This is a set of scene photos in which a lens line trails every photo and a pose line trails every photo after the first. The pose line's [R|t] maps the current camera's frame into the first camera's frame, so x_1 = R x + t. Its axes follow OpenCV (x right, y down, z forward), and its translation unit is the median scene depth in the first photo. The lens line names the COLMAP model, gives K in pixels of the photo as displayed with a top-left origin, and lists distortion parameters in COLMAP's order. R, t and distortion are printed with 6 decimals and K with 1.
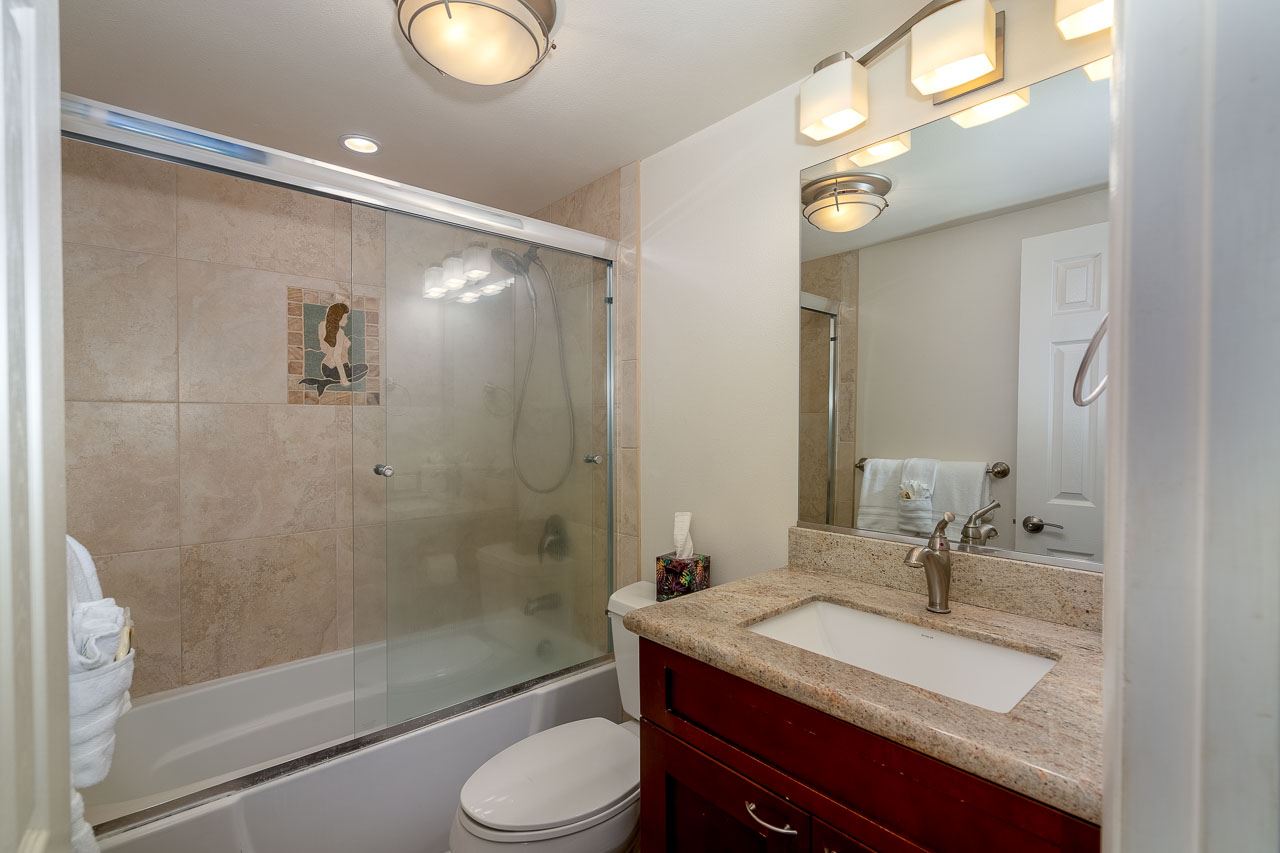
lens RADIAL K [[600.8, 0, 643.4], [0, 600.8, 427.4], [0, 0, 1]] dist [-0.000649, 0.000179]
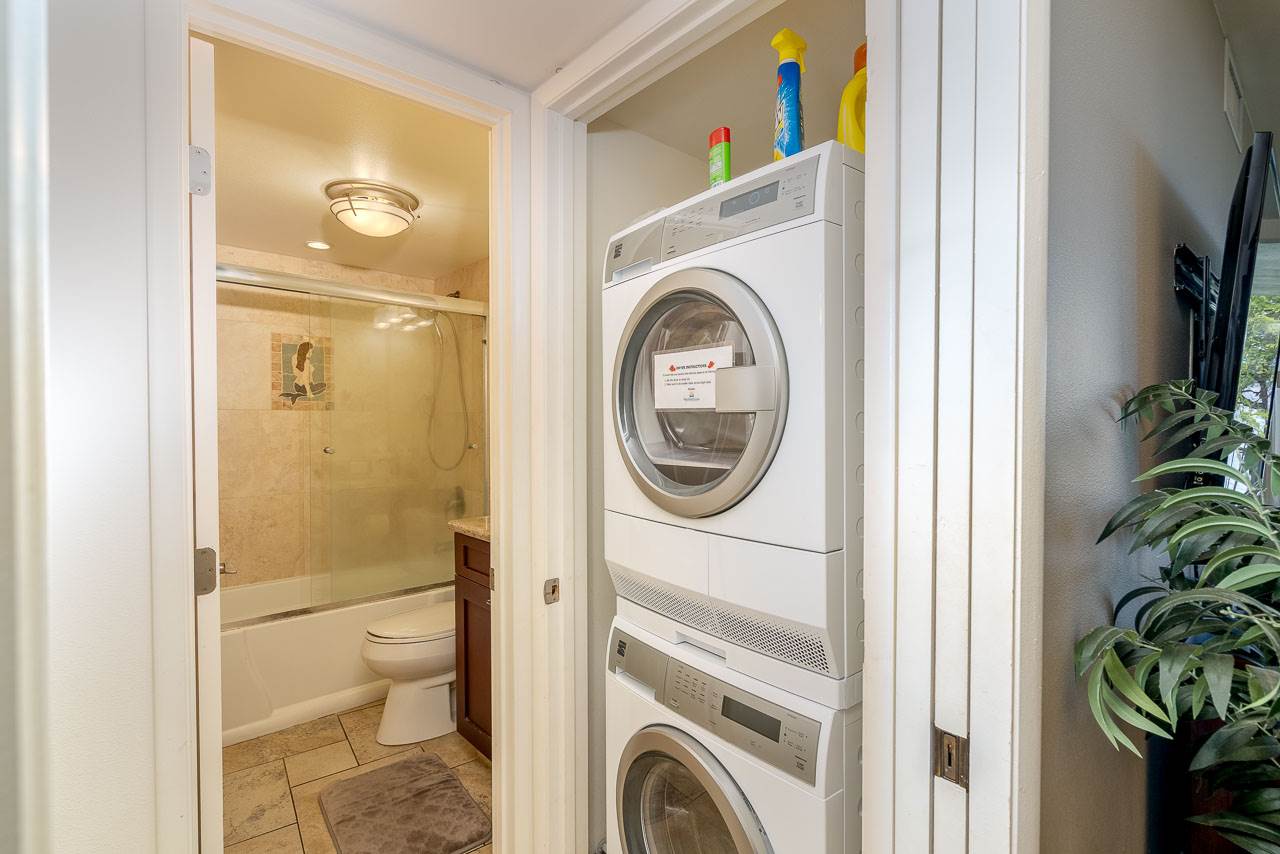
lens RADIAL K [[600.8, 0, 636.2], [0, 600.8, 428.1], [0, 0, 1]] dist [-0.000649, 0.000179]
pose [[0.999963, -0.000981, 0.008561, 0.298553], [0.000998, 0.999998, -0.001951, 0.009781], [-0.008559, 0.001960, 0.999961, -0.495224]]
